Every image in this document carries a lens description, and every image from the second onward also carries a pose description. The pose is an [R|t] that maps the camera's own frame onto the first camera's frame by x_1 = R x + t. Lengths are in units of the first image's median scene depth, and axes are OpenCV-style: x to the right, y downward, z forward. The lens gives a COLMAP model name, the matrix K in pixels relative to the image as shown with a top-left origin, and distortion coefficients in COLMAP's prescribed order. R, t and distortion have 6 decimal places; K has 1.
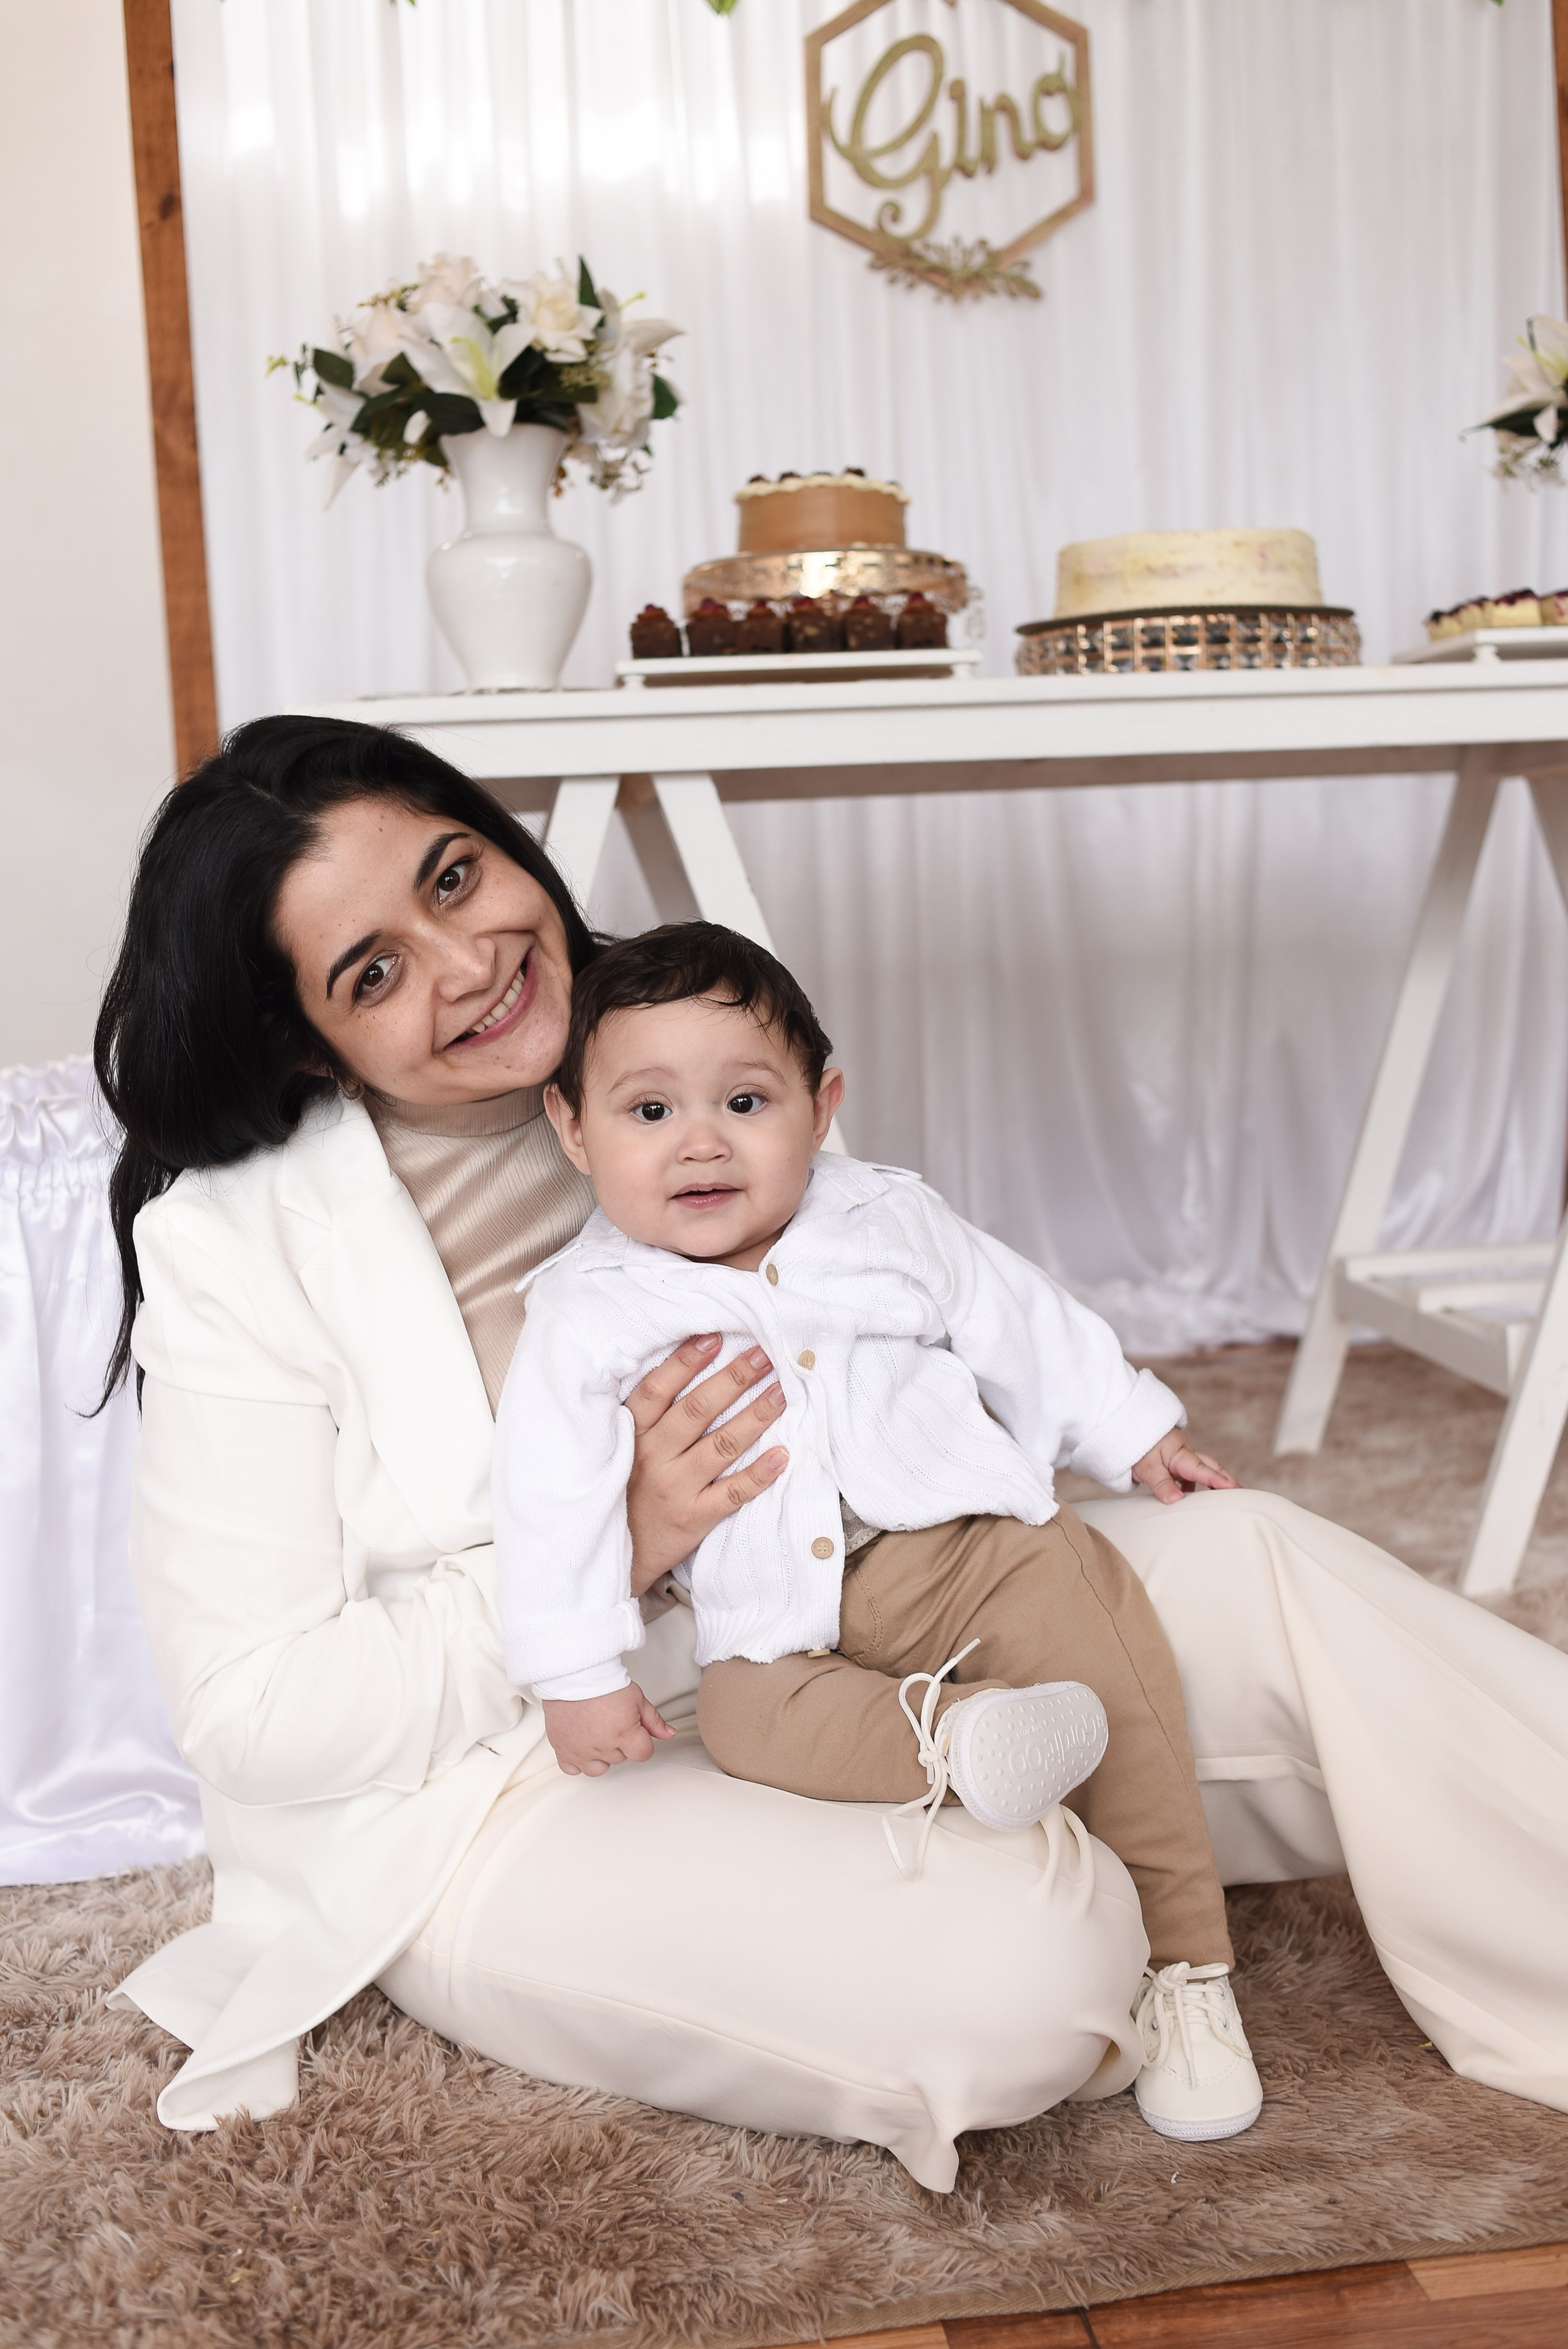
lens RADIAL K [[2412.3, 0, 813.2], [0, 2412.3, 1152.3], [0, 0, 1]] dist [-0.047416, 0.000000]
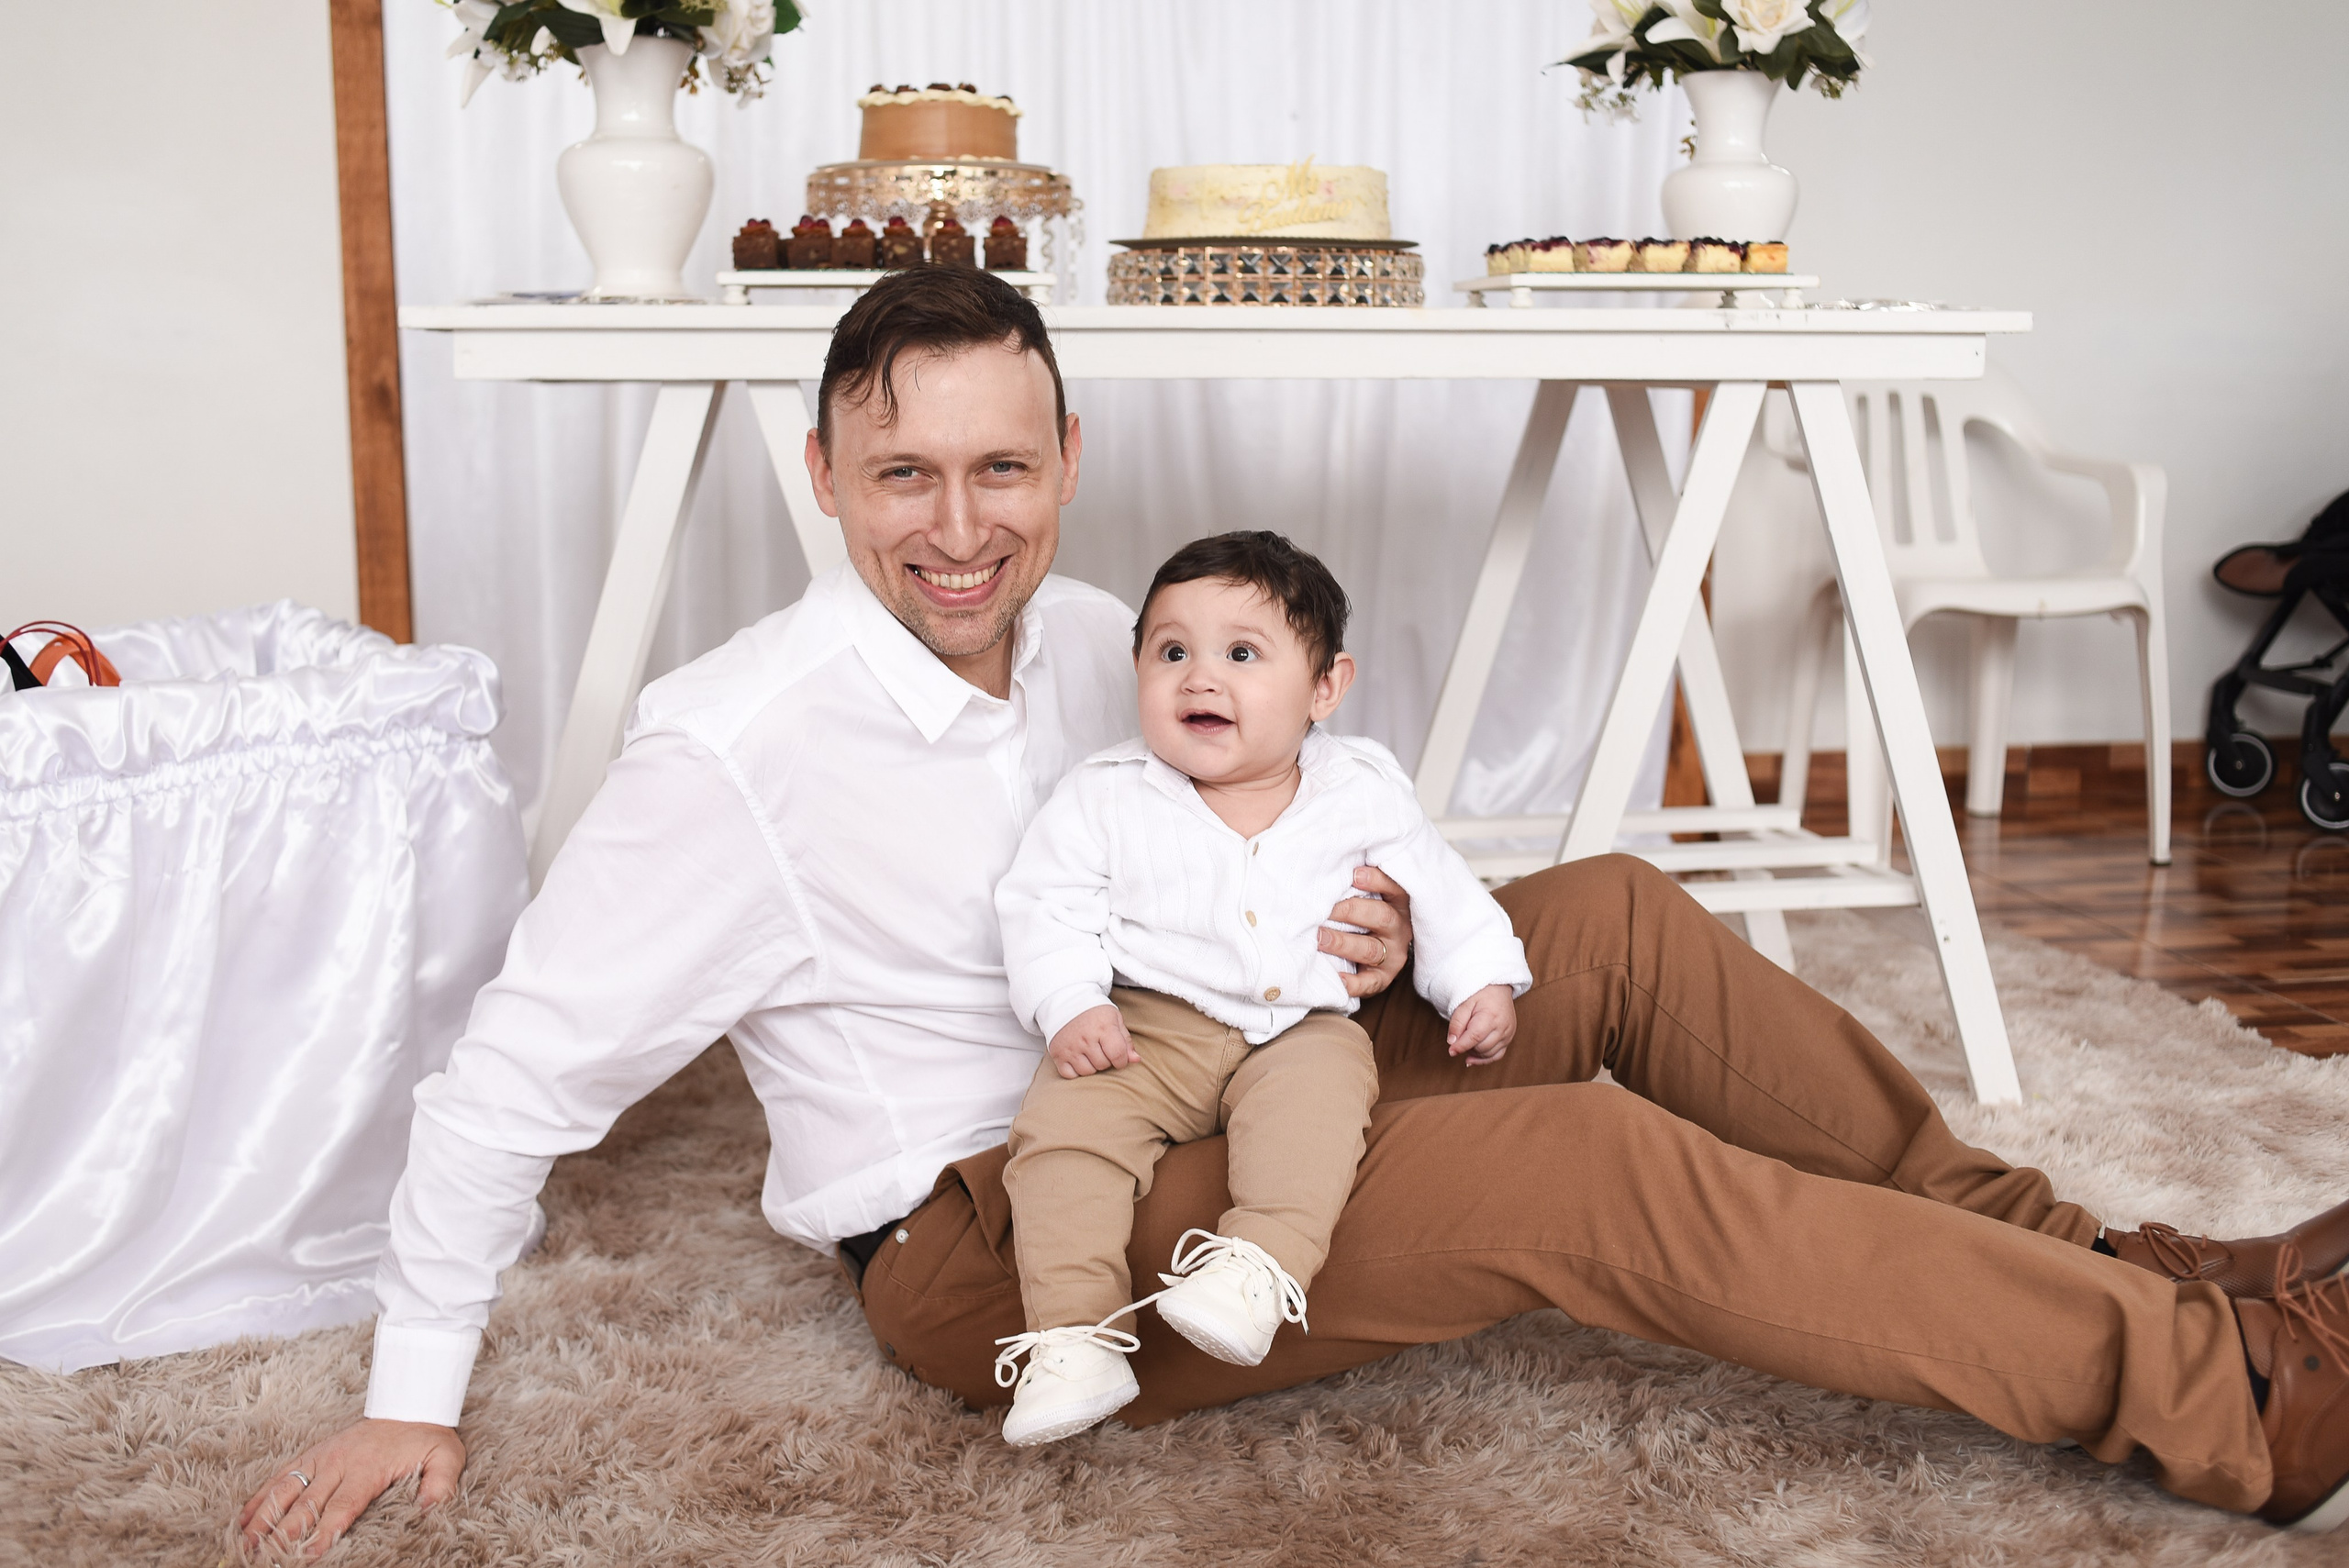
lens RADIAL K [[2446.3, 0, 1176.9], [0, 2446.3, 766.4], [0, 0, 1]] dist [-0.045862, 0.000000]
pose [[0.998263, 0.036265, 0.046429, 0.076679], [-0.038652, 0.997921, 0.051573, -0.042677], [-0.044462, -0.053278, 0.997589, -0.113128]]
